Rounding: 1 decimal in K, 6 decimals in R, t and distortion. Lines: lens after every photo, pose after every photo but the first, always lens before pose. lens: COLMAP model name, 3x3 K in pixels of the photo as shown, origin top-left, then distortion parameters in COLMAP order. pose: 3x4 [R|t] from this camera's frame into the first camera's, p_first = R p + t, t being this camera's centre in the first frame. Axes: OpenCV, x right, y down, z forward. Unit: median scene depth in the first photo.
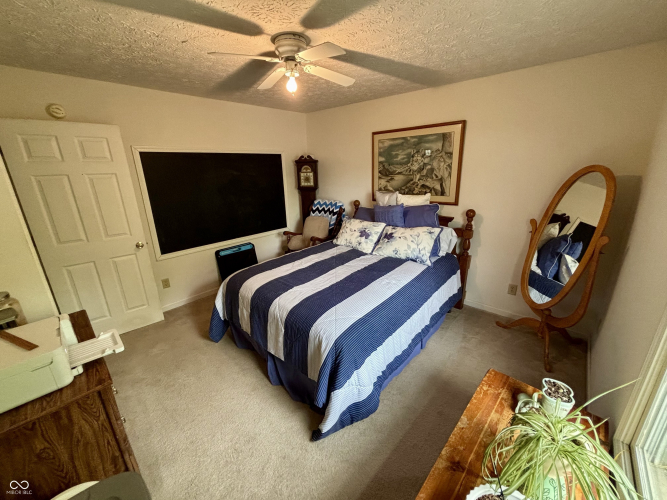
lens RADIAL K [[266.9, 0, 336.0], [0, 266.9, 250.5], [0, 0, 1]] dist [-0.000837, 0.000805]
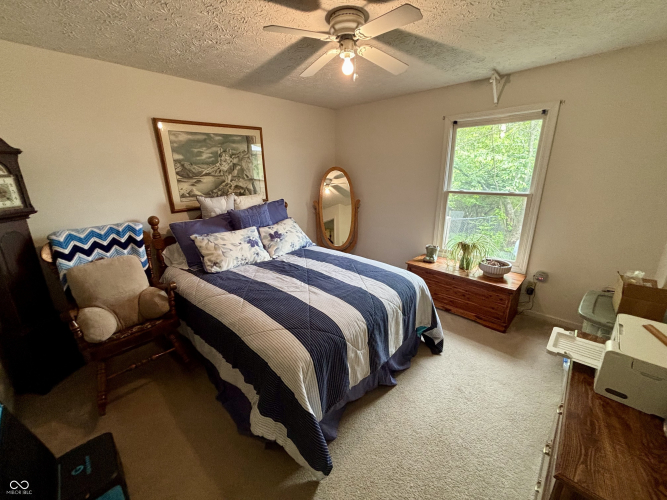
lens RADIAL K [[266.9, 0, 335.0], [0, 266.9, 249.0], [0, 0, 1]] dist [-0.000837, 0.000805]
pose [[0.040867, -0.274763, 0.960643, -0.650586], [0.308440, 0.917959, 0.249433, -0.160583], [-0.950366, 0.286107, 0.122262, 0.587726]]
